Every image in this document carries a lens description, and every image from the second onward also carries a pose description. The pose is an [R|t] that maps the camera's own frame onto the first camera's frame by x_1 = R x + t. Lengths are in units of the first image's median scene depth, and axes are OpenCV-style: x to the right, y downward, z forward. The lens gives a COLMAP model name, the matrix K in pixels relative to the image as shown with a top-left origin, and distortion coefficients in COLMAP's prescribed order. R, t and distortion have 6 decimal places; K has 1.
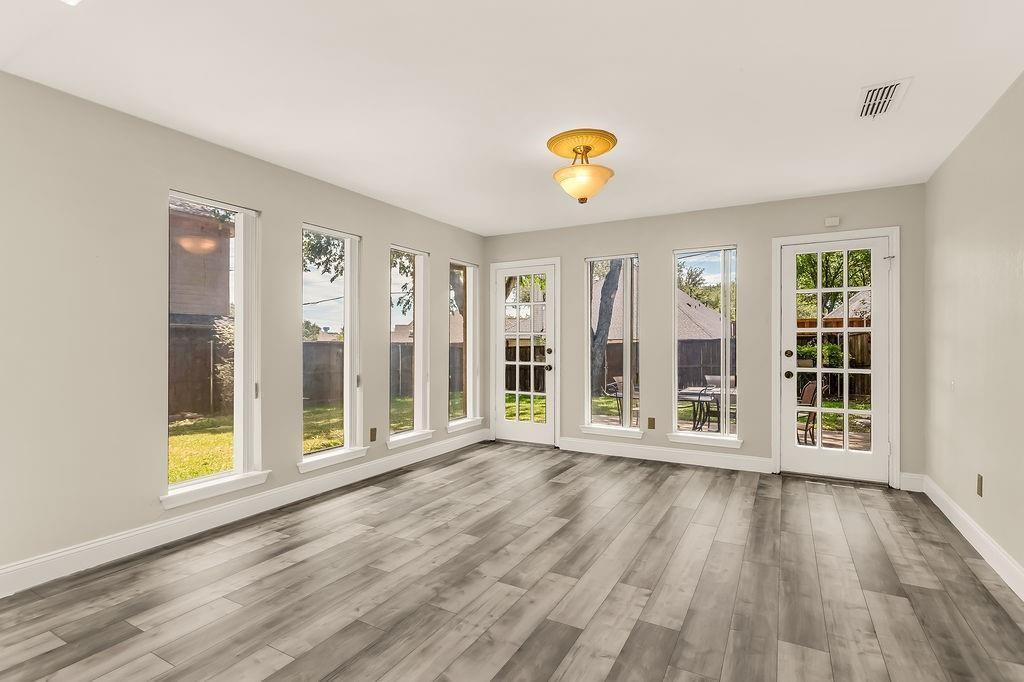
lens RADIAL K [[494.6, 0, 512.0], [0, 494.6, 341.0], [0, 0, 1]] dist [0.003189, -0.000786]
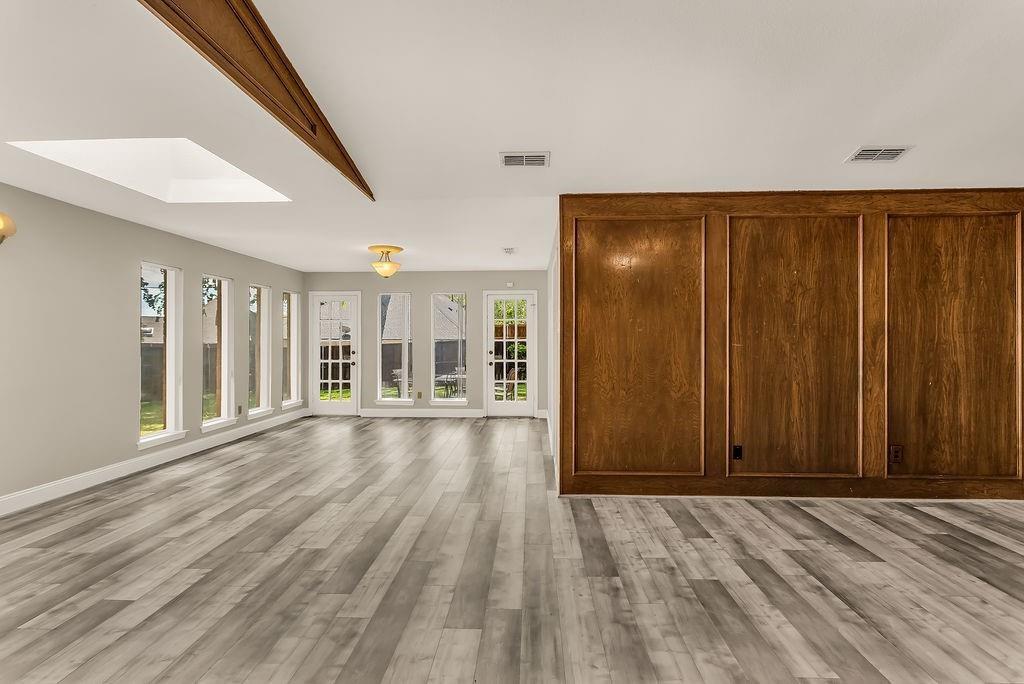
lens RADIAL K [[488.7, 0, 510.9], [0, 488.7, 338.2], [0, 0, 1]] dist [-0.001947, 0.000919]
pose [[0.893685, 0.000195, 0.448694, -0.182544], [0.001326, 0.999994, -0.003075, -0.020896], [-0.448693, 0.003343, 0.893680, -0.613034]]
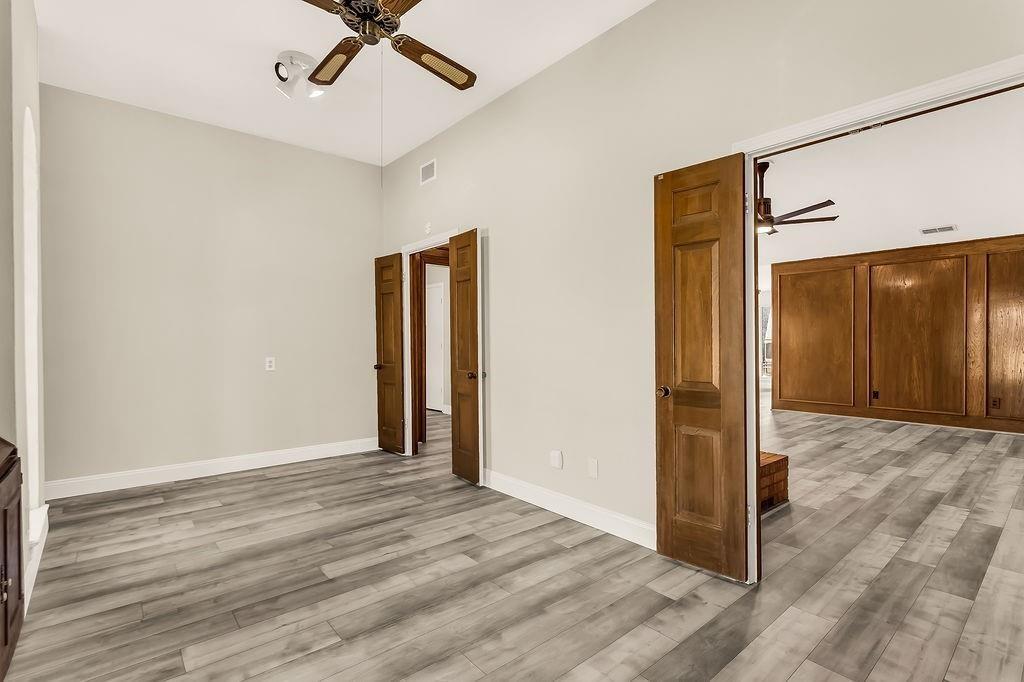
lens RADIAL K [[484.3, 0, 524.7], [0, 484.3, 341.3], [0, 0, 1]] dist [0.016709, -0.000277]
pose [[0.944506, -0.004384, -0.328466, -0.005010], [0.003281, 0.999987, -0.003910, 0.006250], [0.328479, 0.002615, 0.944508, -1.753963]]
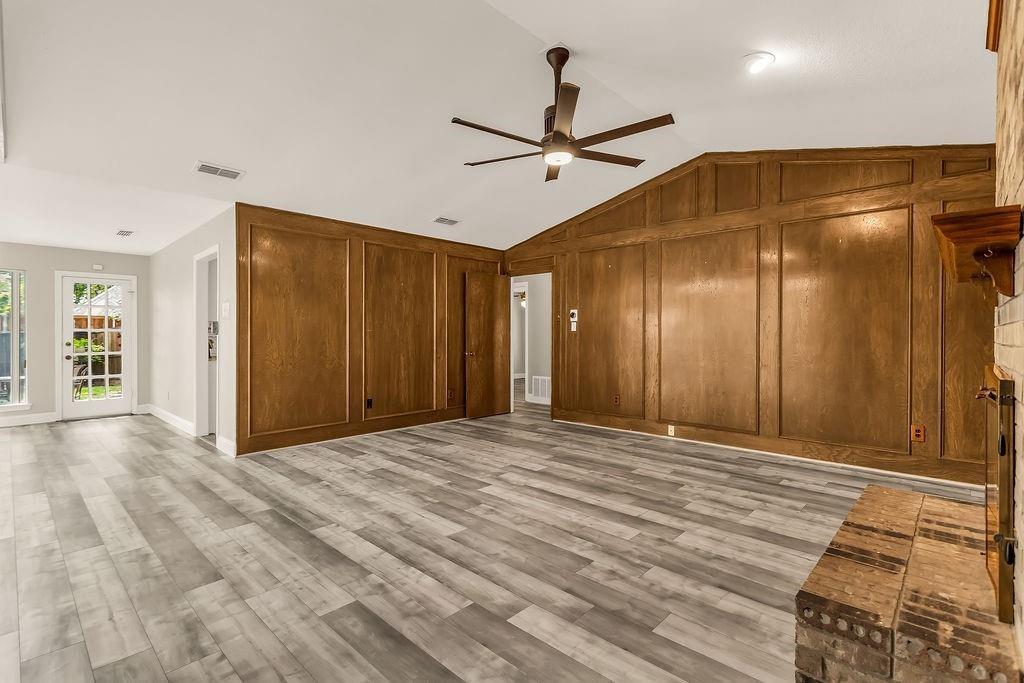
lens RADIAL K [[477.8, 0, 510.8], [0, 477.8, 338.6], [0, 0, 1]] dist [-0.001995, 0.000739]
pose [[0.247154, -0.005620, 0.968960, -0.512686], [0.002601, 0.999983, 0.005137, 0.002185], [-0.968973, 0.001251, 0.247165, -0.676312]]
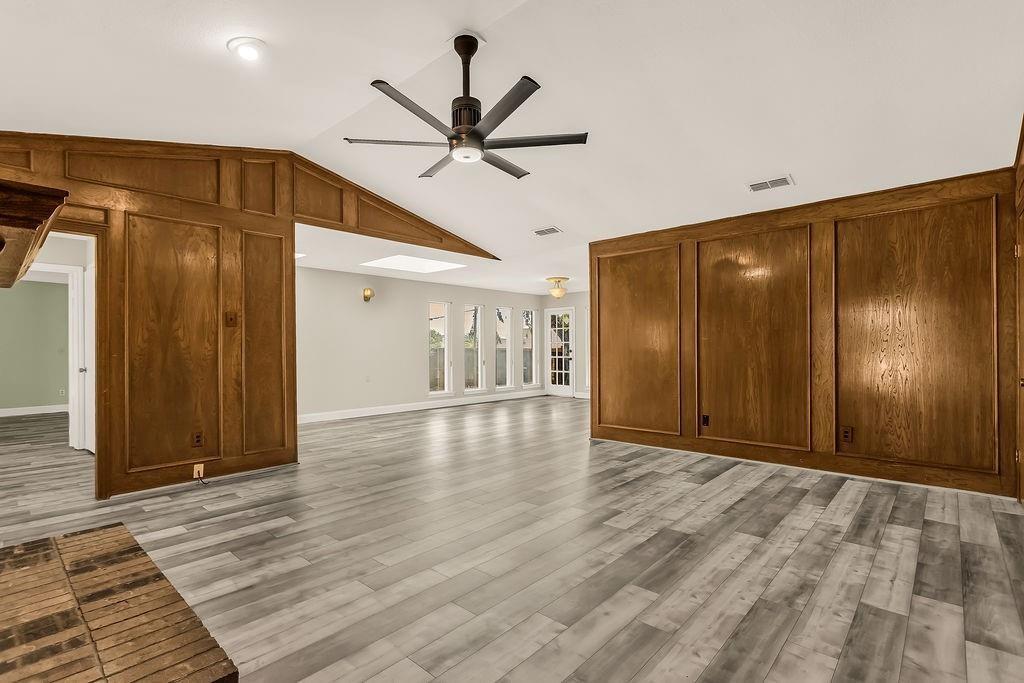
lens RADIAL K [[482.2, 0, 509.2], [0, 482.2, 345.5], [0, 0, 1]] dist [-0.002856, -0.000779]
pose [[0.972905, -0.007296, -0.231090, 0.326212], [0.006428, 0.999969, -0.004508, 0.004313], [0.231116, 0.002901, 0.972922, -1.157659]]
